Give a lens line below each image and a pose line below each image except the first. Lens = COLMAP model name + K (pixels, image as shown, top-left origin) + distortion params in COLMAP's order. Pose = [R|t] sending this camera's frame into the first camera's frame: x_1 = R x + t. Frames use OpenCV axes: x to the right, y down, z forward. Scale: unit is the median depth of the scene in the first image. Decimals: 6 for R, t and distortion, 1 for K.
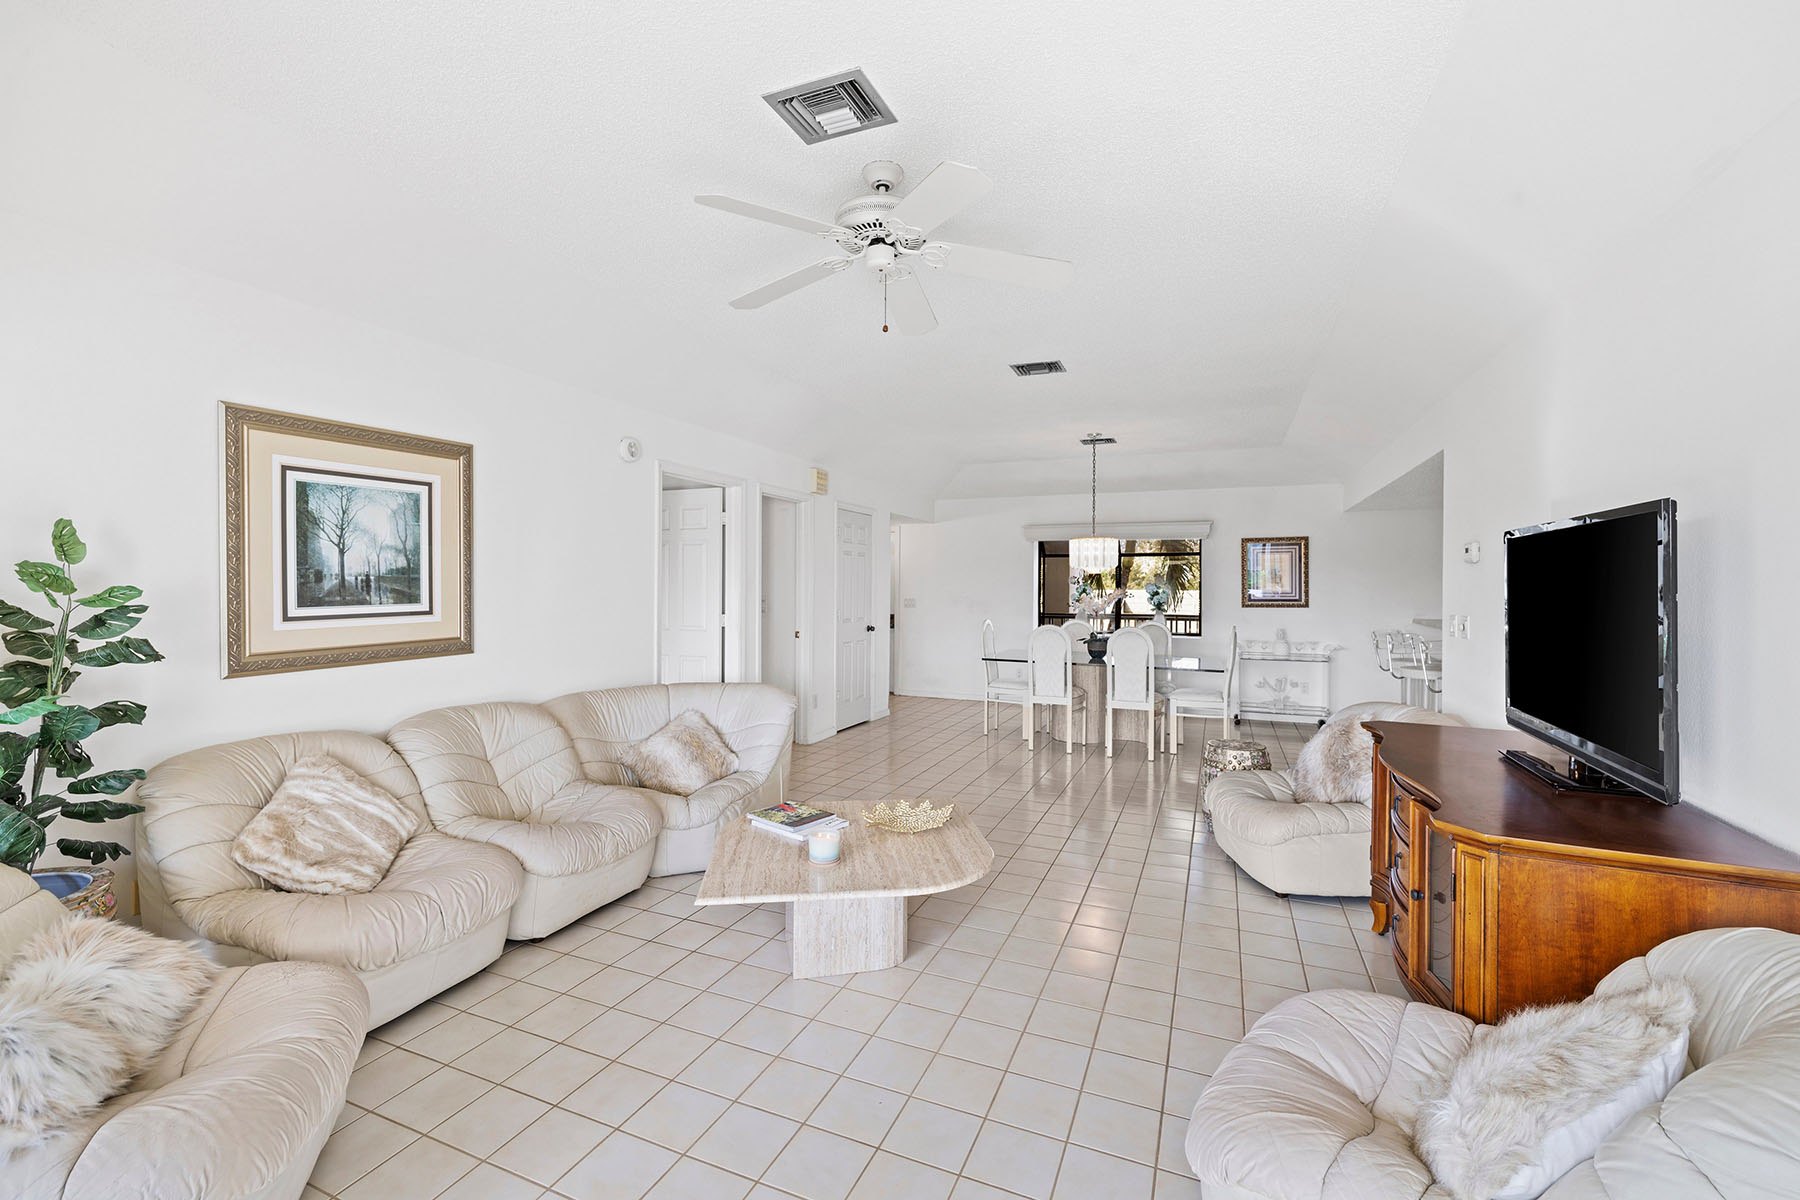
lens RADIAL K [[759.0, 0, 895.9], [0, 759.0, 594.9], [0, 0, 1]] dist [0.001391, 0.000291]
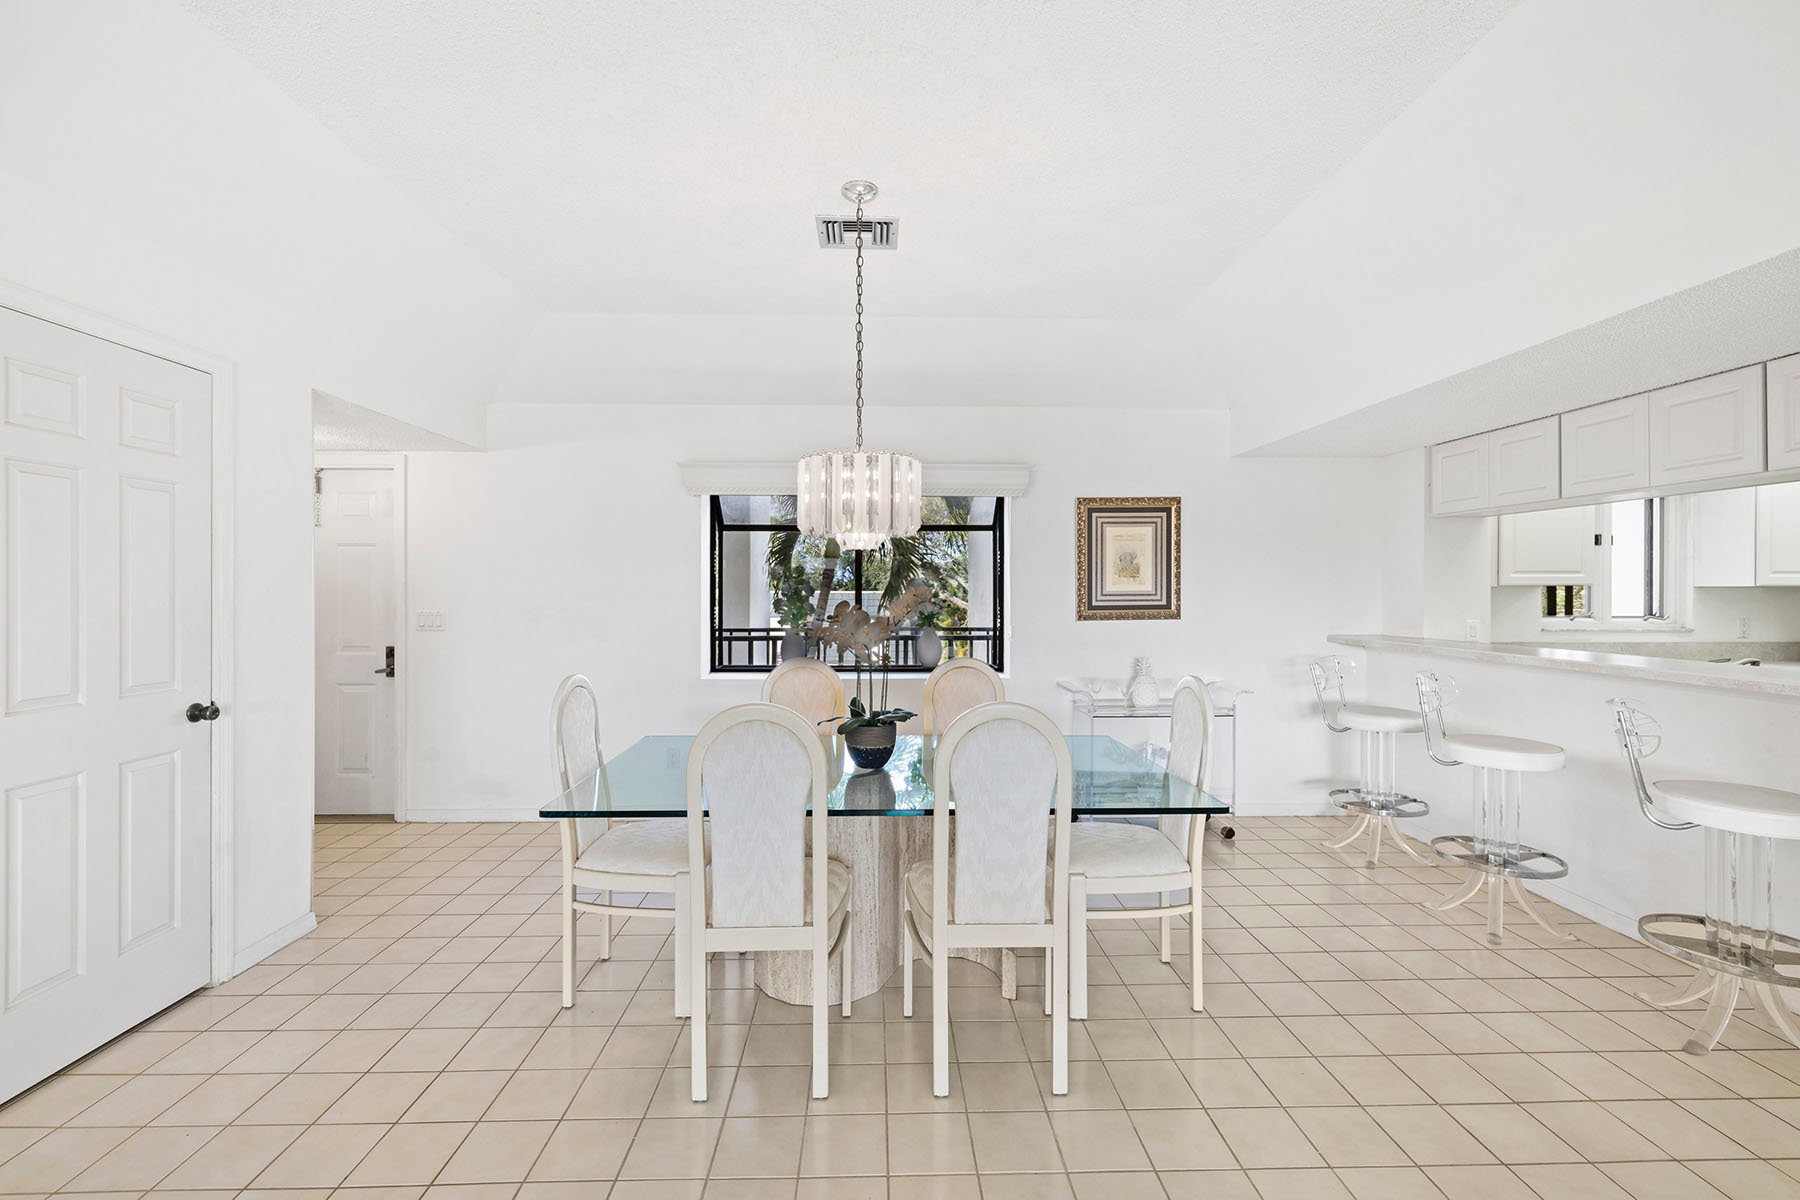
lens RADIAL K [[741.9, 0, 899.1], [0, 741.9, 582.0], [0, 0, 1]] dist [0.000958, 0.000210]
pose [[0.902249, -0.004007, 0.431197, 0.101045], [0.010636, 0.999859, -0.012965, -0.006457], [-0.431085, 0.016284, 0.902165, 0.574065]]
